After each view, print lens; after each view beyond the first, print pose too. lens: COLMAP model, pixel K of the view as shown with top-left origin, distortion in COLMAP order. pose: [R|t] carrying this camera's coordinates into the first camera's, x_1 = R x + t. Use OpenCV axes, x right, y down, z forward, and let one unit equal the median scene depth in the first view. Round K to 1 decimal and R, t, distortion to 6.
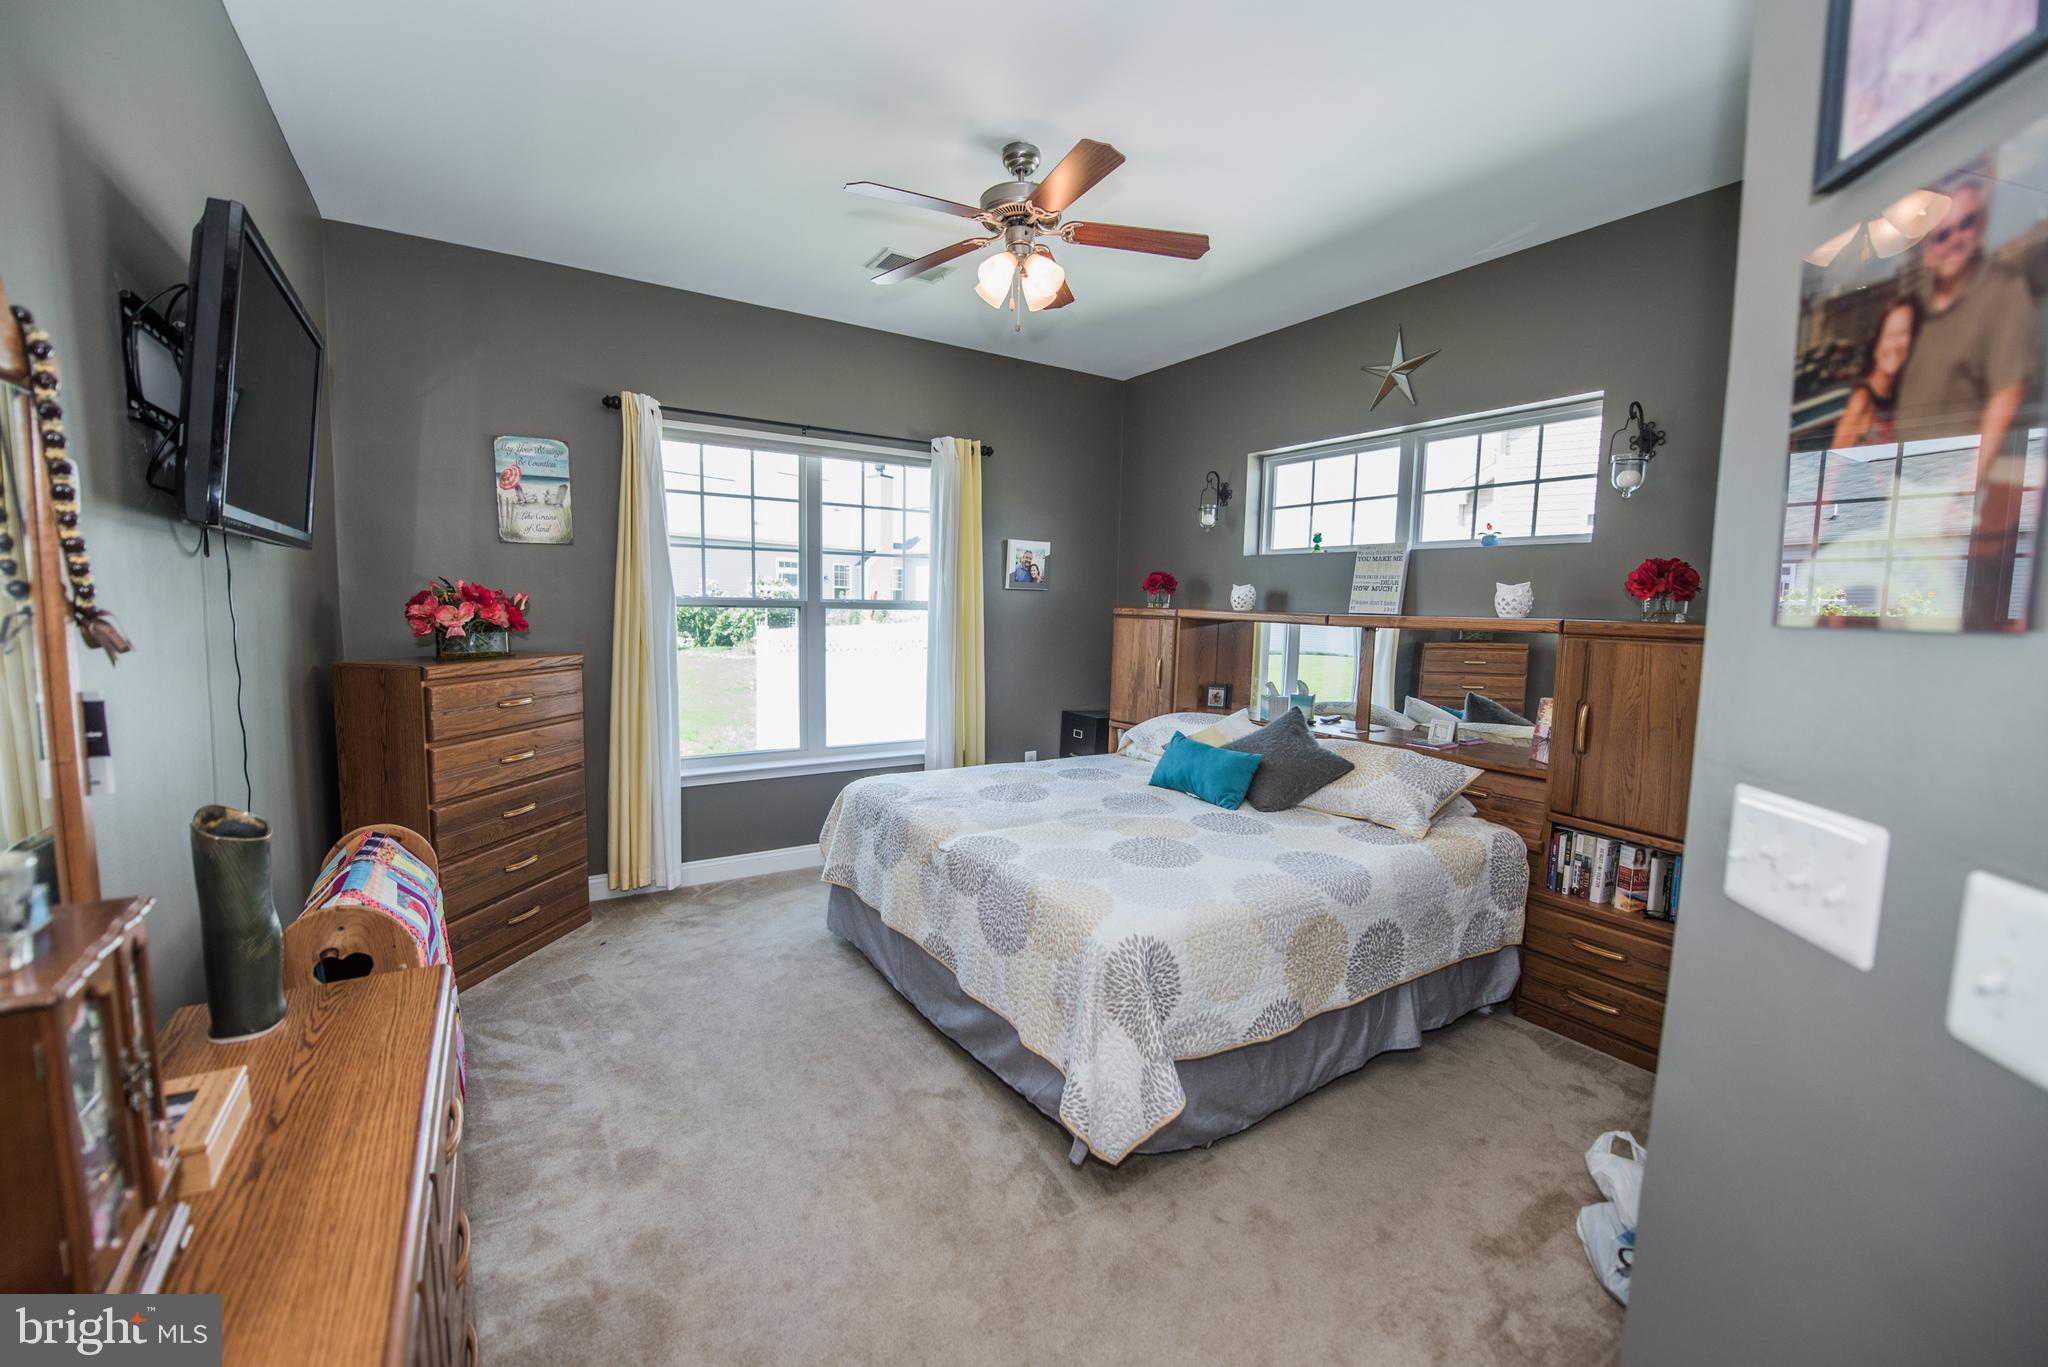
lens RADIAL K [[814.5, 0, 1016.8], [0, 814.5, 685.2], [0, 0, 1]] dist [-0.014705, -0.003028]
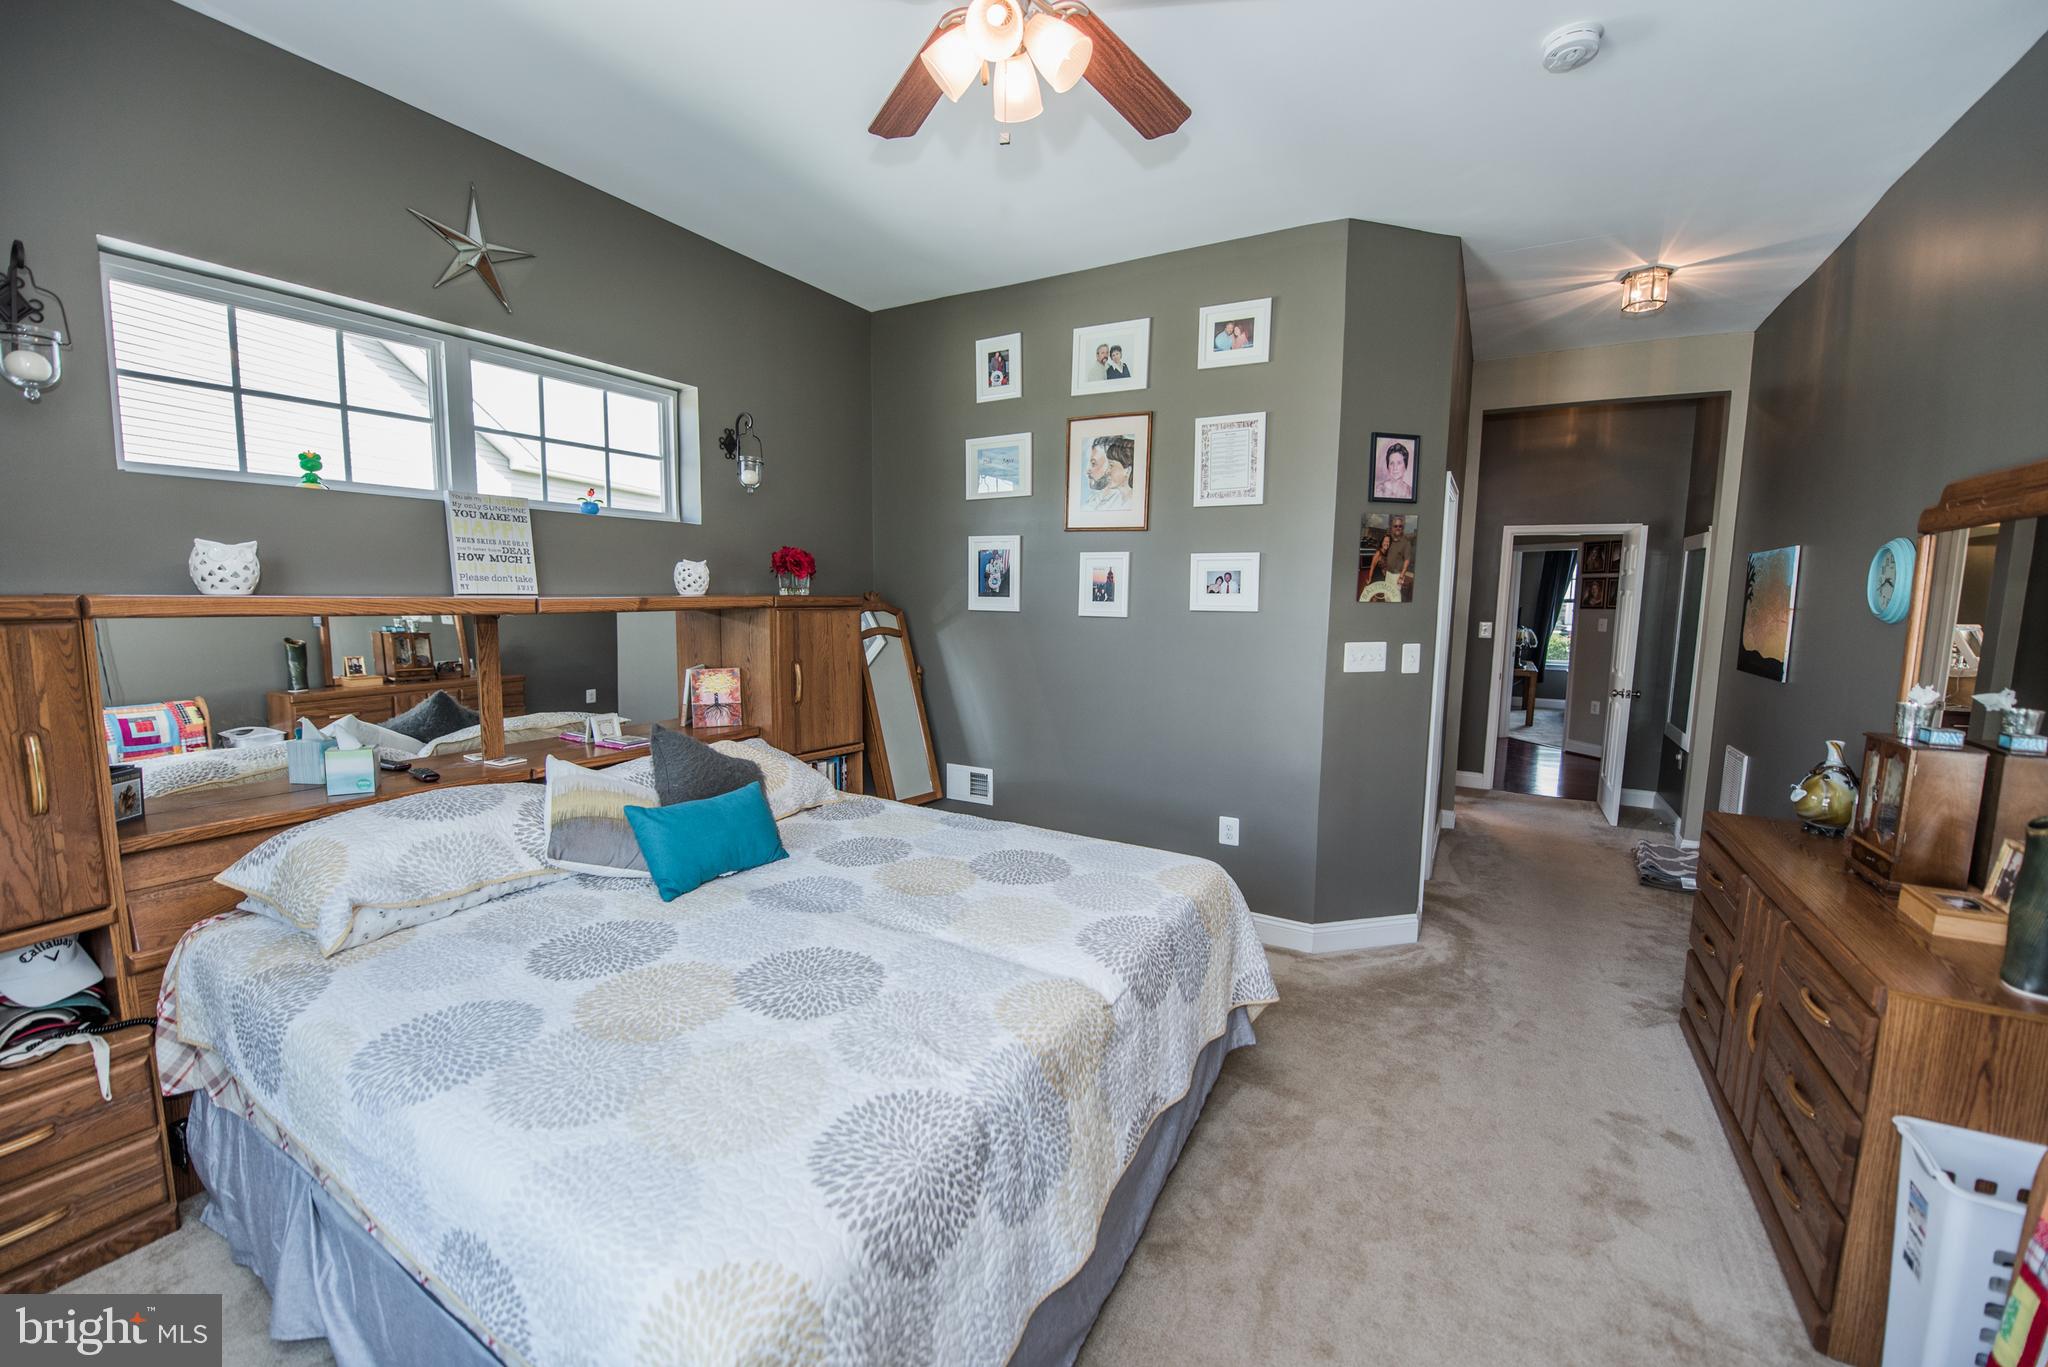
lens RADIAL K [[814.5, 0, 1016.8], [0, 814.5, 685.2], [0, 0, 1]] dist [-0.014705, -0.003028]
pose [[-0.462151, -0.128216, 0.877484, -0.414189], [0.065610, 0.981837, 0.178019, -0.108810], [-0.884371, 0.139843, -0.445344, 0.949644]]
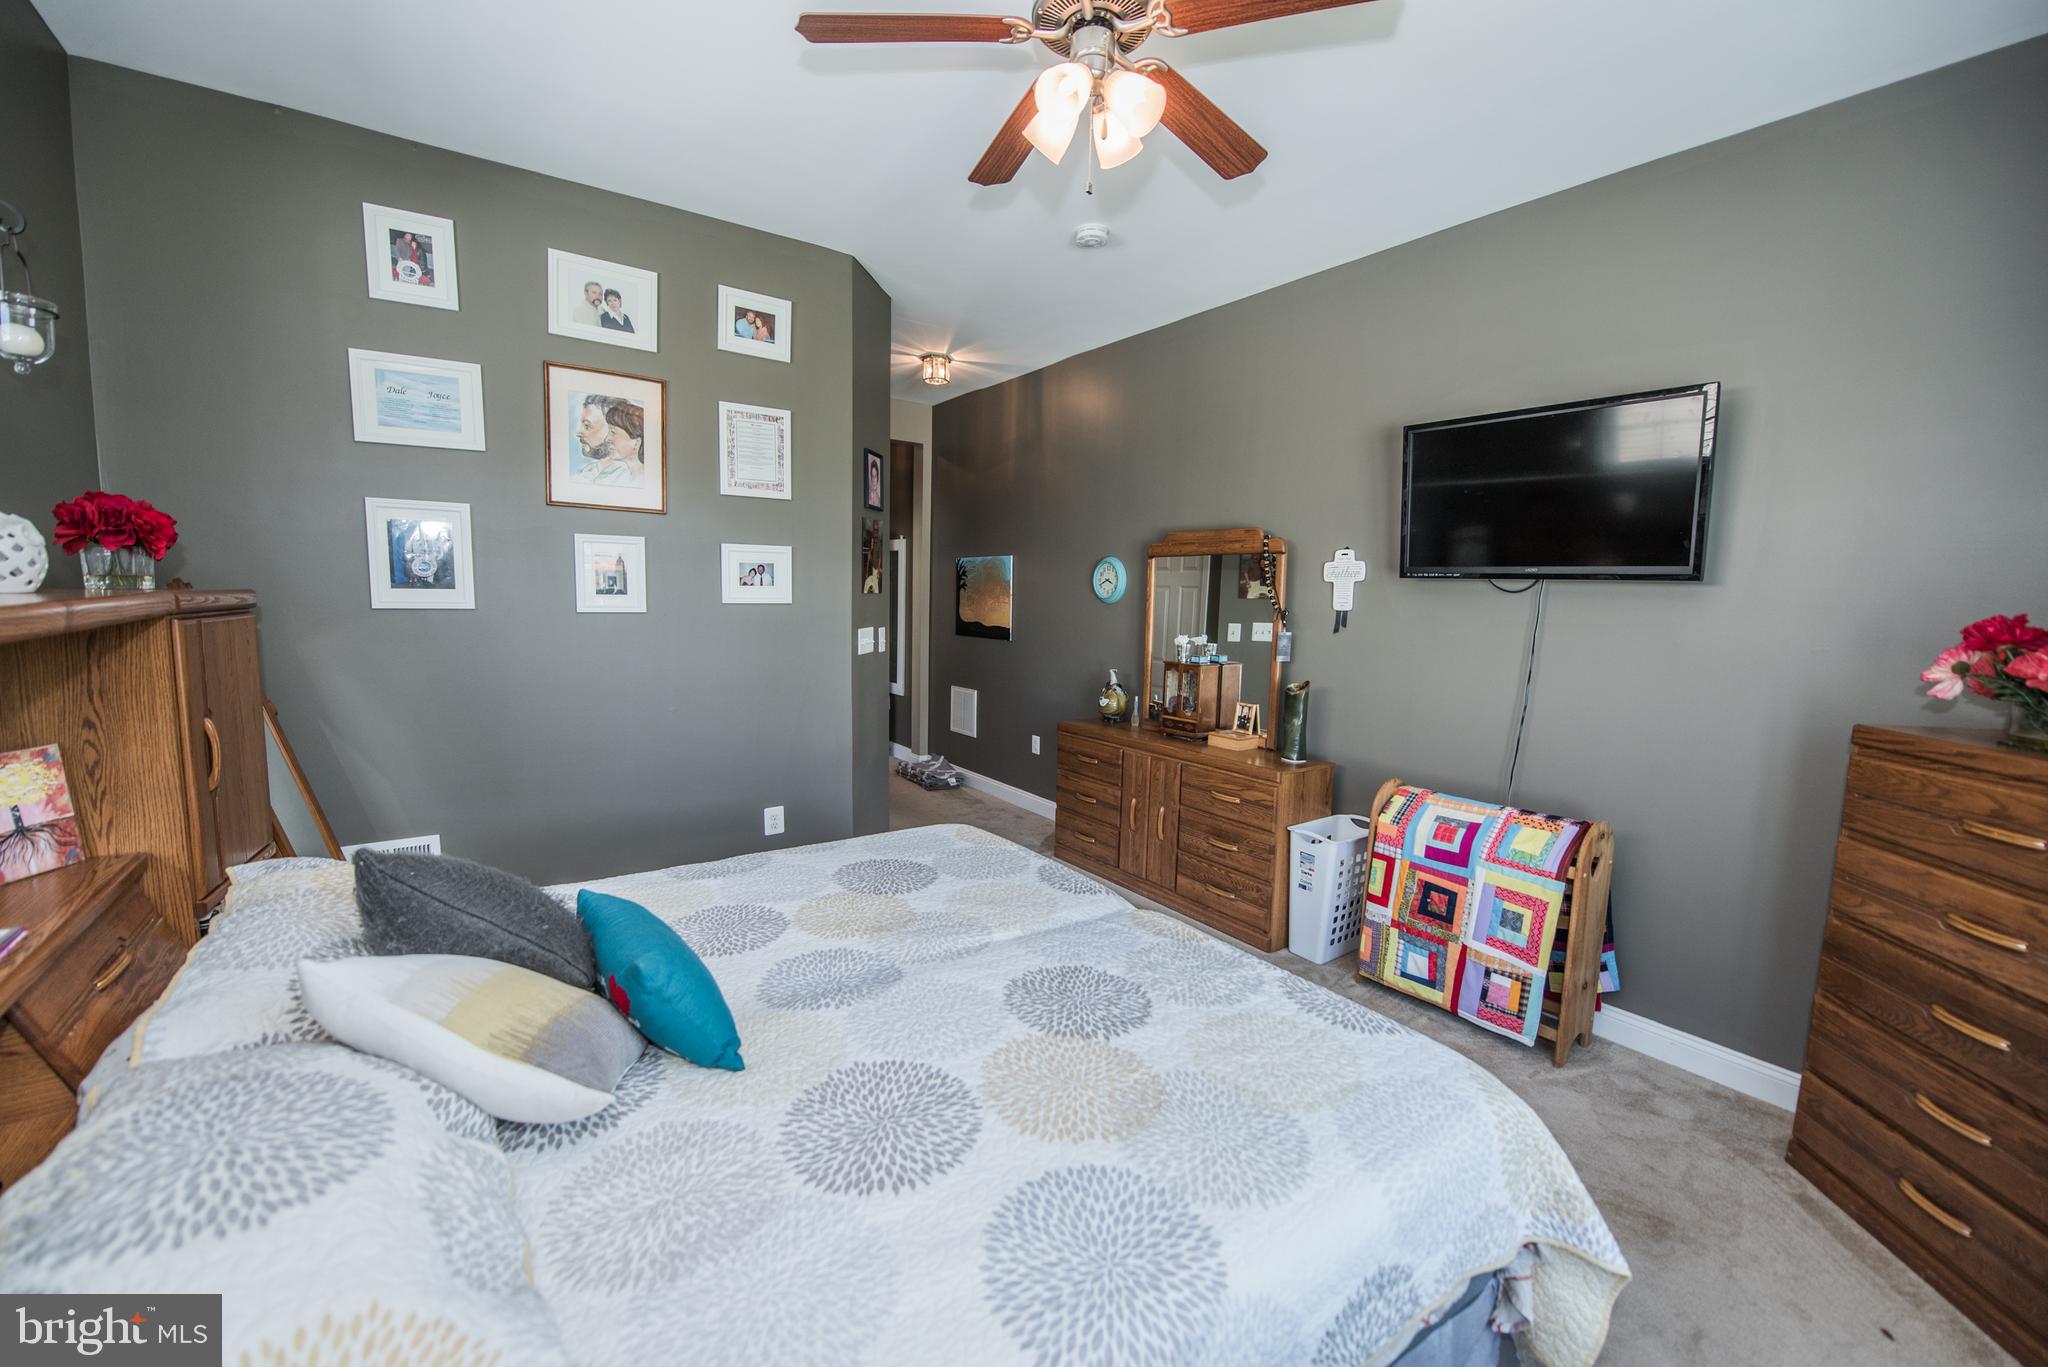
lens RADIAL K [[814.5, 0, 1016.8], [0, 814.5, 685.2], [0, 0, 1]] dist [-0.014705, -0.003028]
pose [[-0.998020, -0.035797, -0.051723, 0.058357], [-0.046012, 0.976128, 0.212264, -0.130103], [0.042890, 0.214224, -0.975843, 1.251233]]
